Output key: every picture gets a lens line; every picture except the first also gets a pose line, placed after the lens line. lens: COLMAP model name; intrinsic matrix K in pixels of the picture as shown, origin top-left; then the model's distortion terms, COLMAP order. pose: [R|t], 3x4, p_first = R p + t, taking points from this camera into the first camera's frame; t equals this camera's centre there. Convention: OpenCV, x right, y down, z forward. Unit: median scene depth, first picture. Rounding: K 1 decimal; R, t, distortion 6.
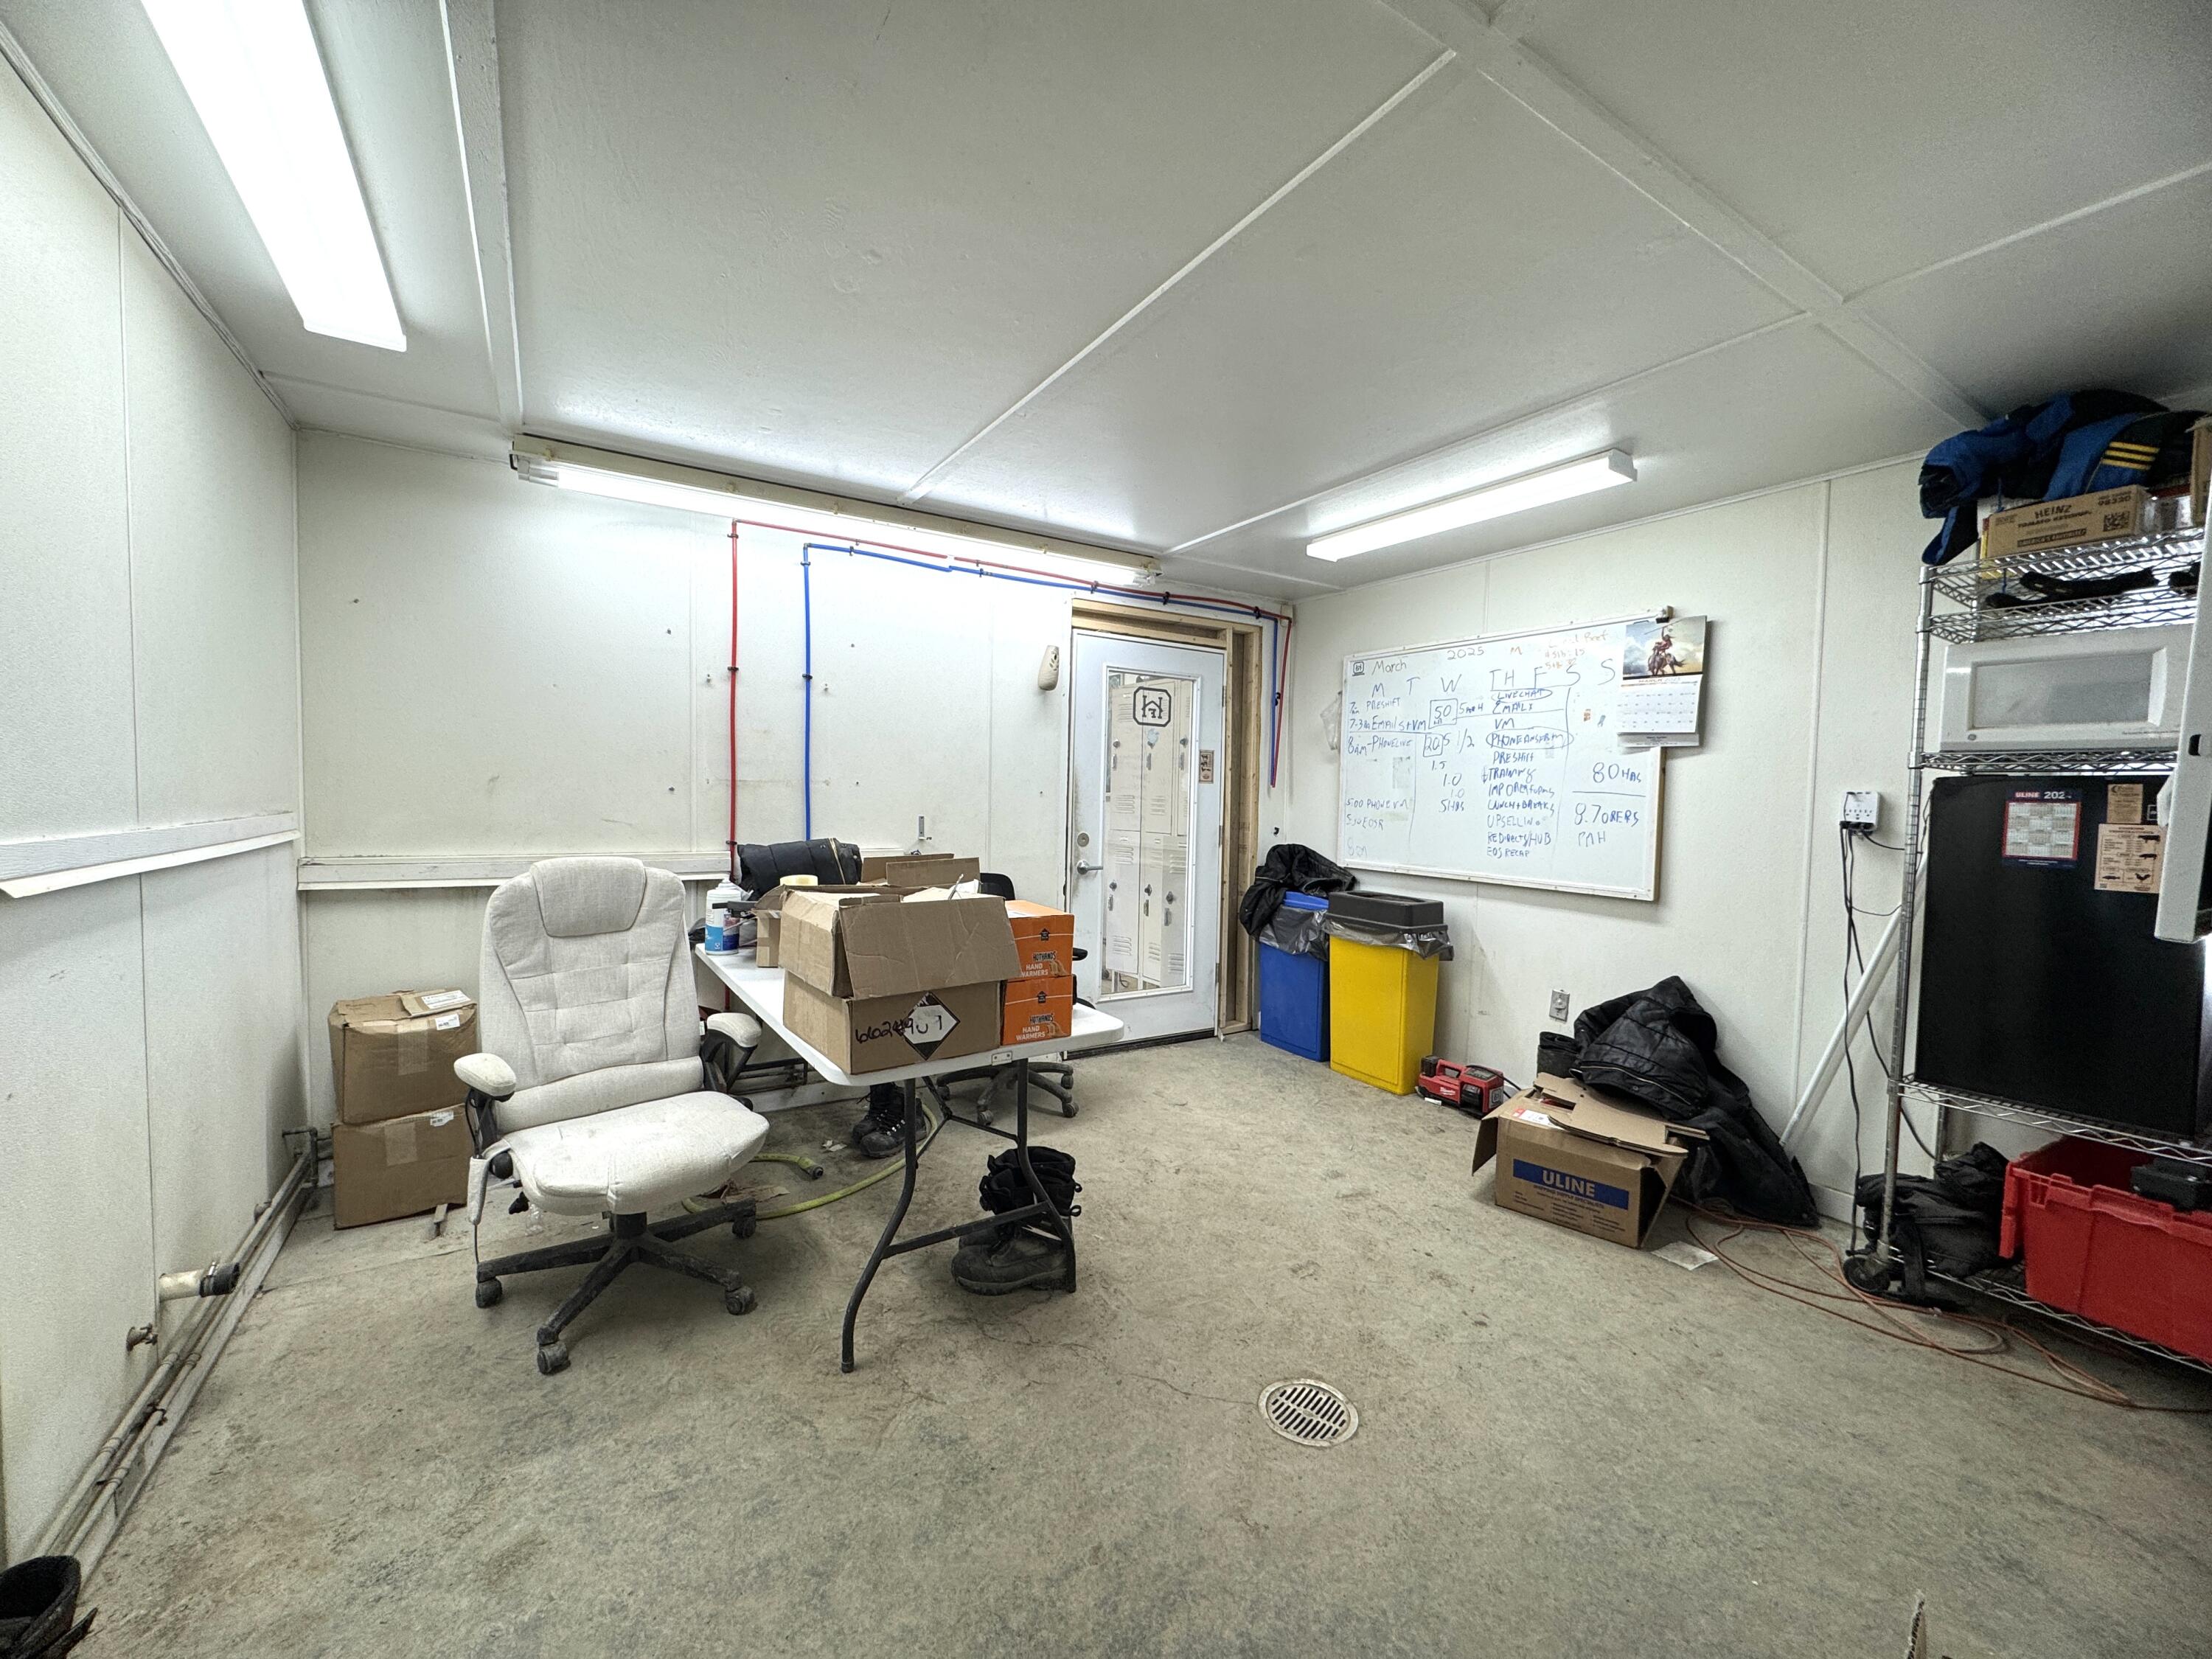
lens RADIAL K [[878.0, 0, 1107.0], [0, 878.0, 827.0], [0, 0, 1]] dist [-0.002569, 0.000503]
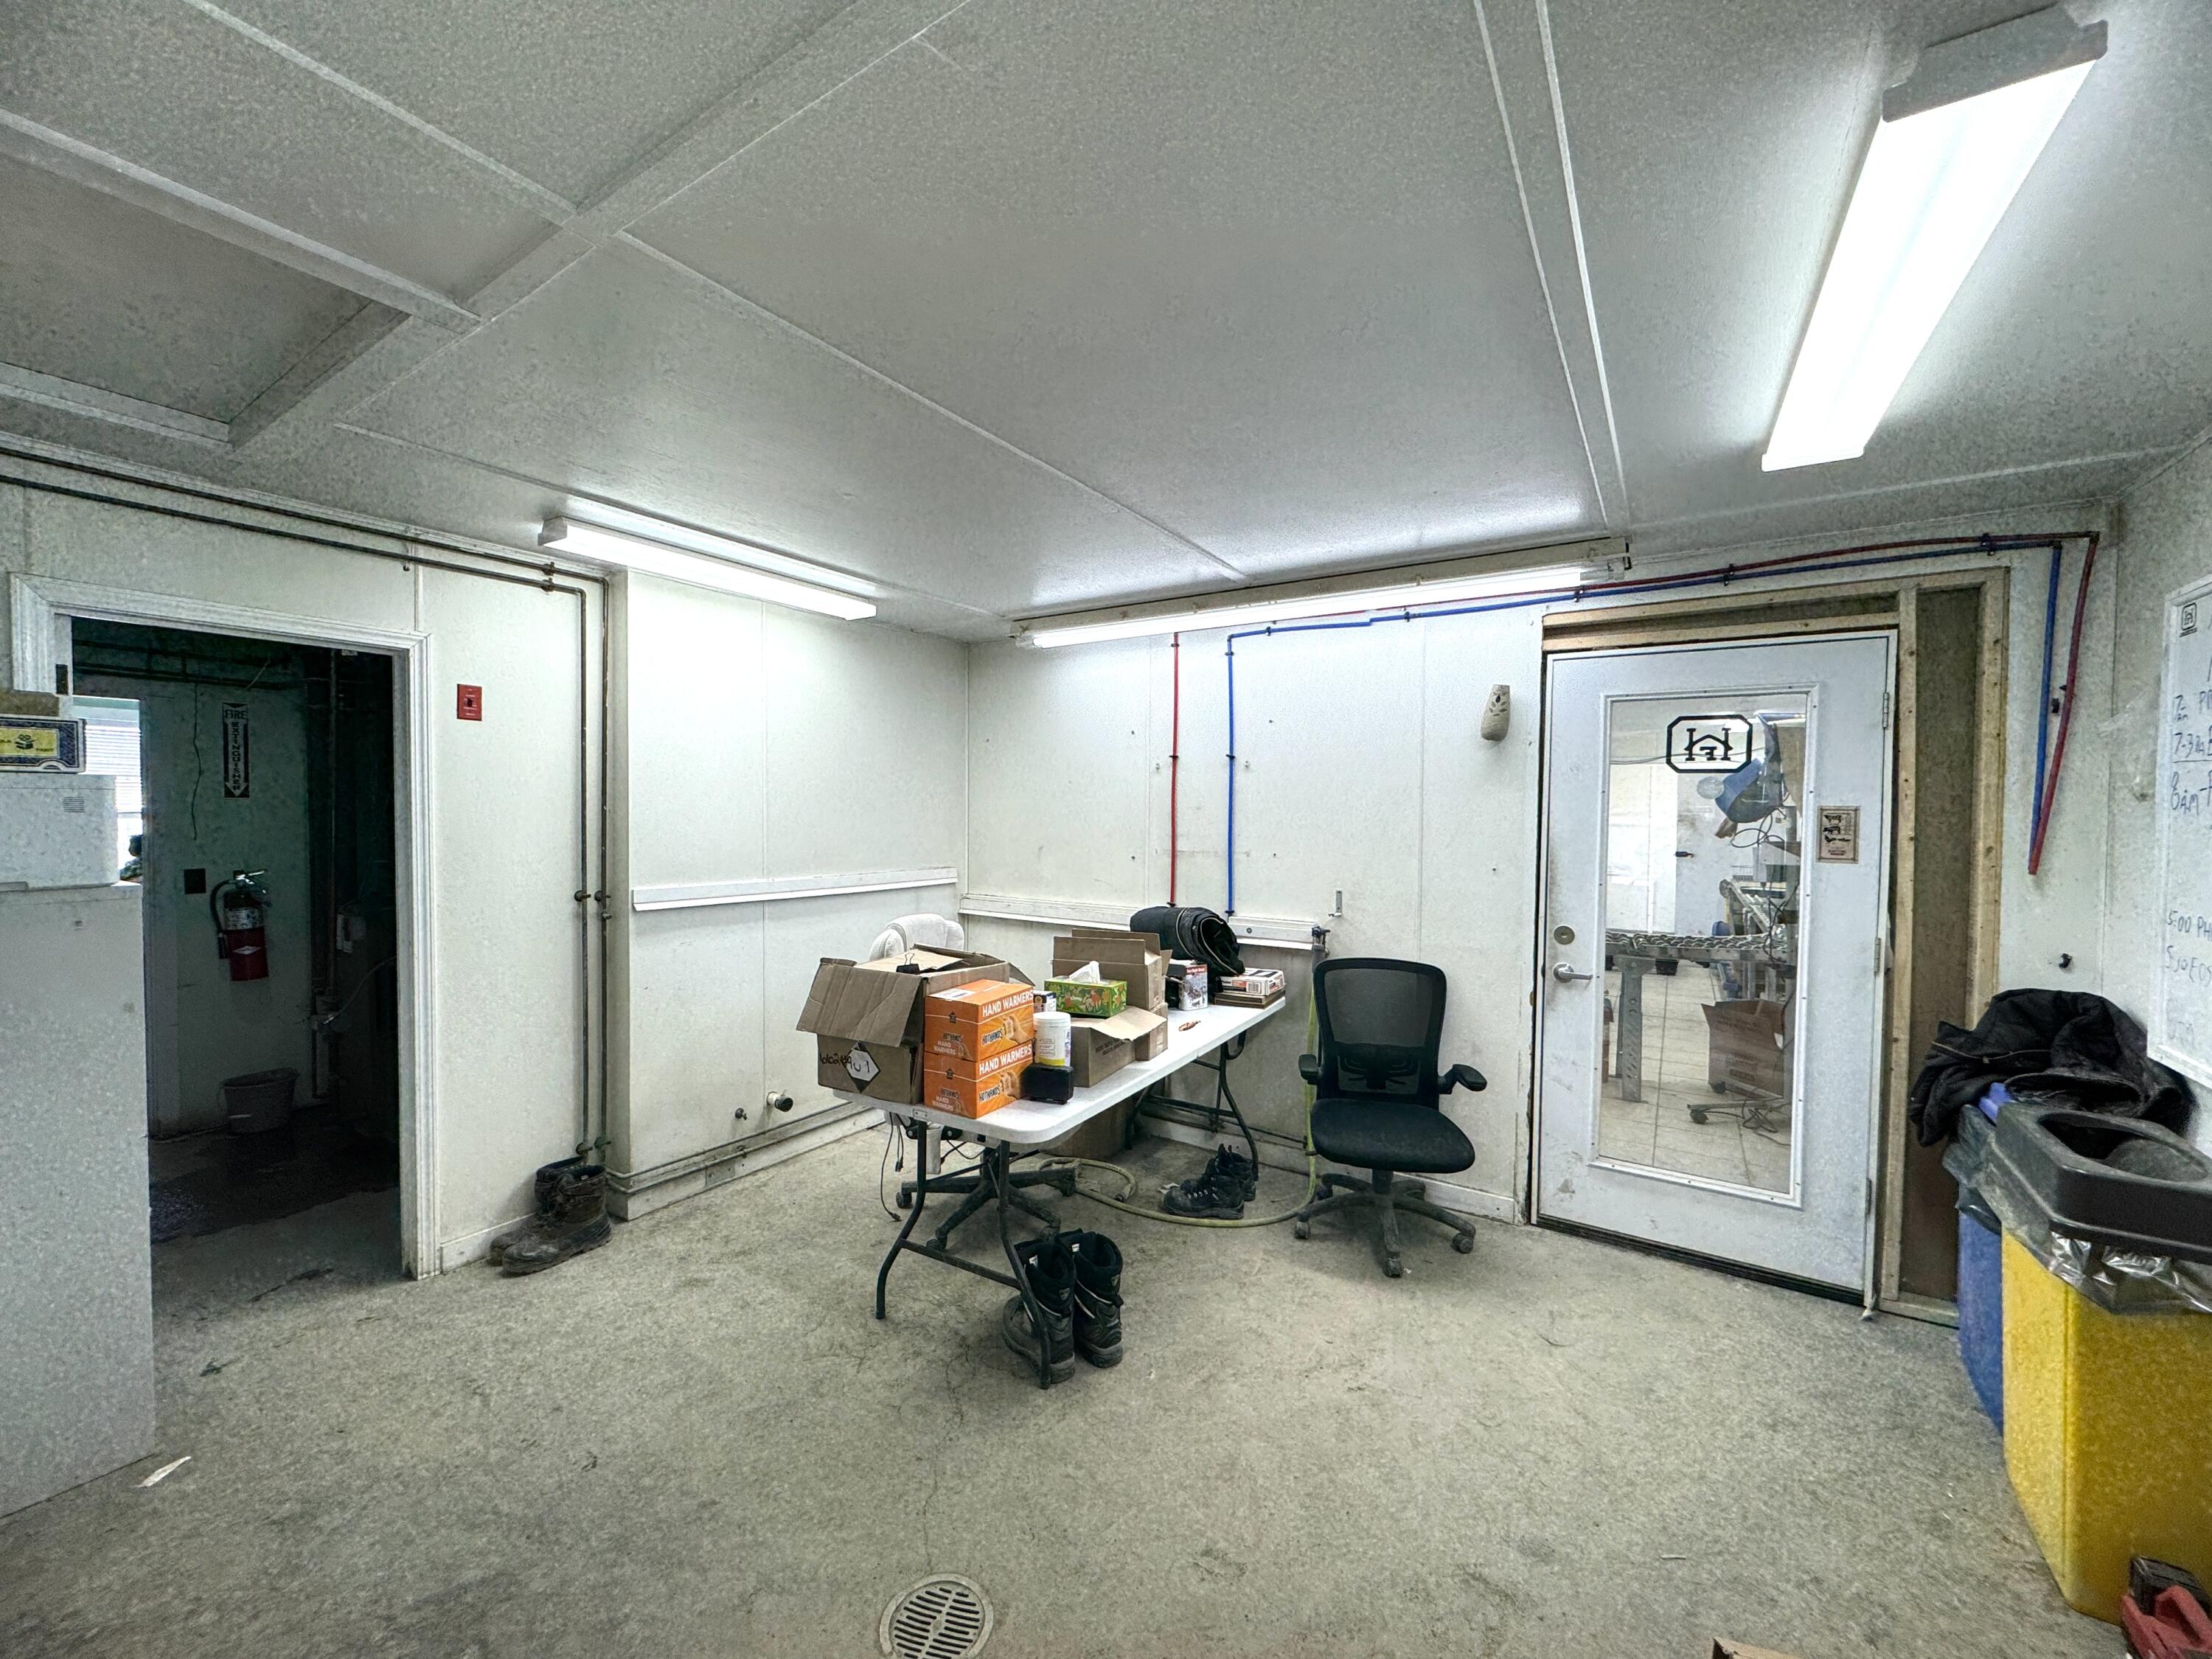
lens RADIAL K [[878.0, 0, 1107.2], [0, 878.0, 830.0], [0, 0, 1]] dist [-0.002569, 0.000503]
pose [[0.416653, 0.005184, -0.909051, 0.459715], [-0.037230, 0.999242, -0.011365, -0.048770], [0.908303, 0.038579, 0.416530, 0.323081]]
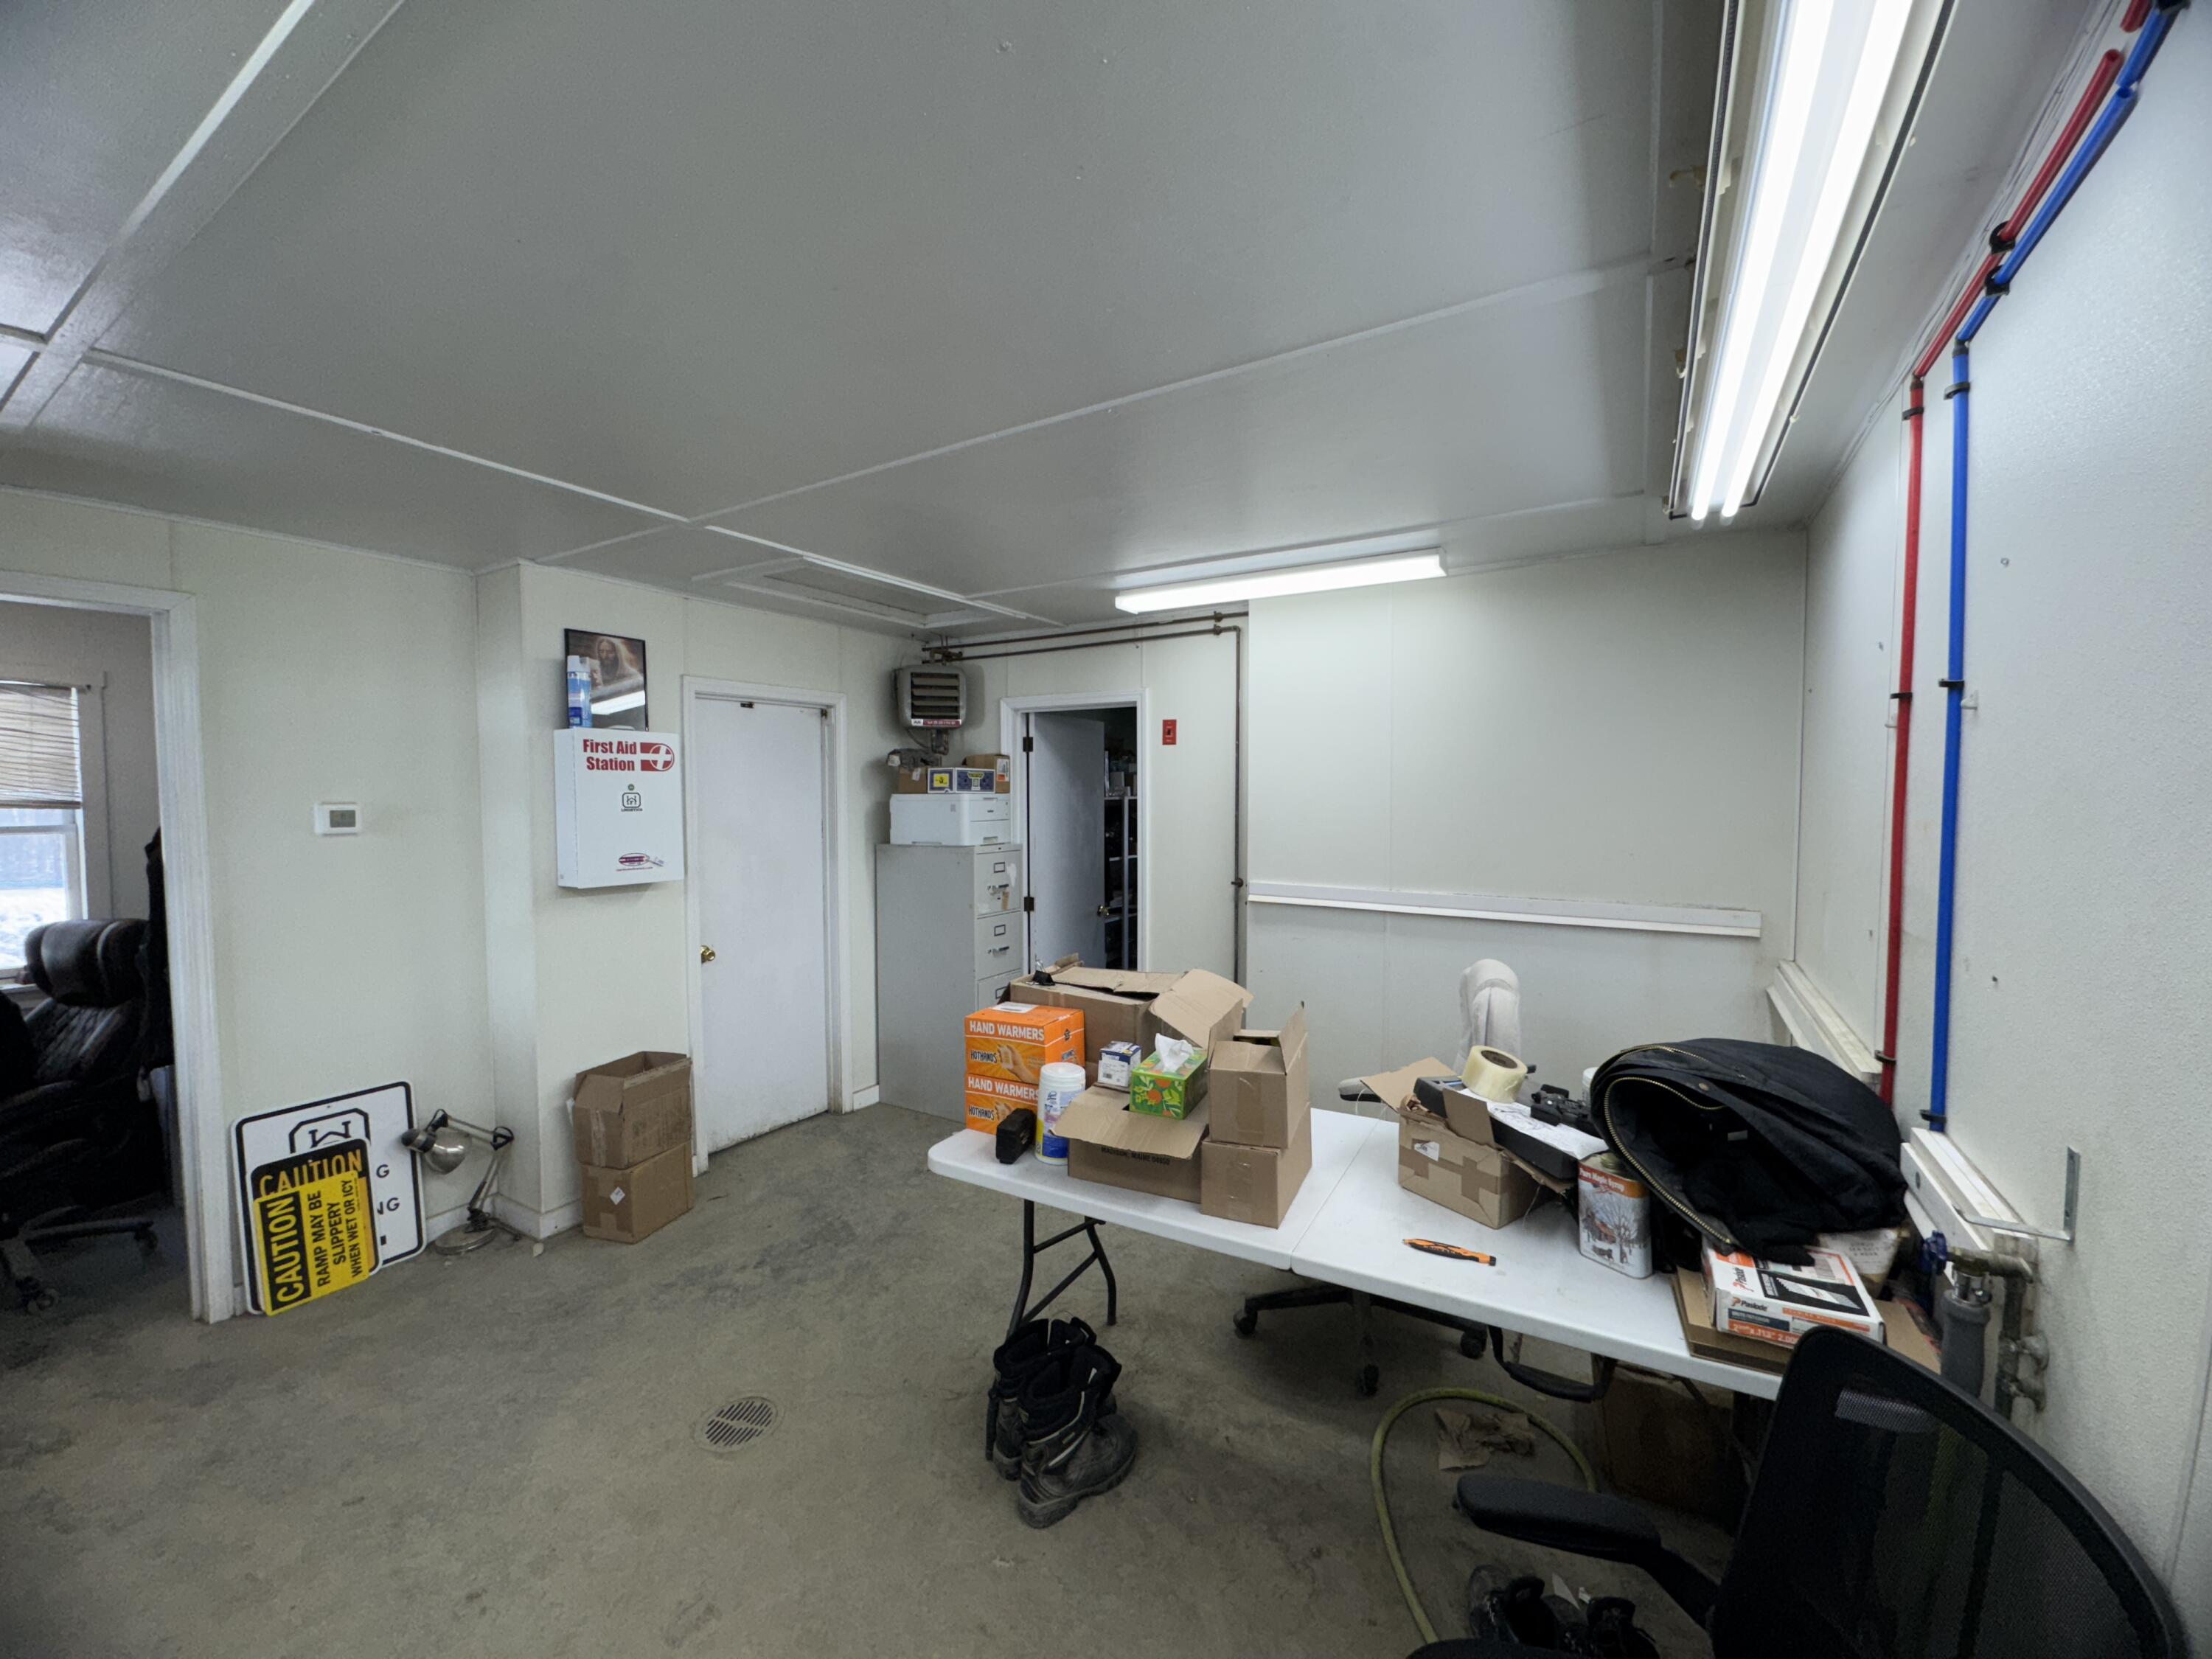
lens RADIAL K [[878.0, 0, 1116.7], [0, 878.0, 831.8], [0, 0, 1]] dist [-0.002569, 0.000503]
pose [[-0.894229, 0.003834, -0.447593, 0.127311], [-0.034813, 0.996339, 0.078087, -0.098505], [0.446253, 0.085410, -0.890822, 0.934196]]
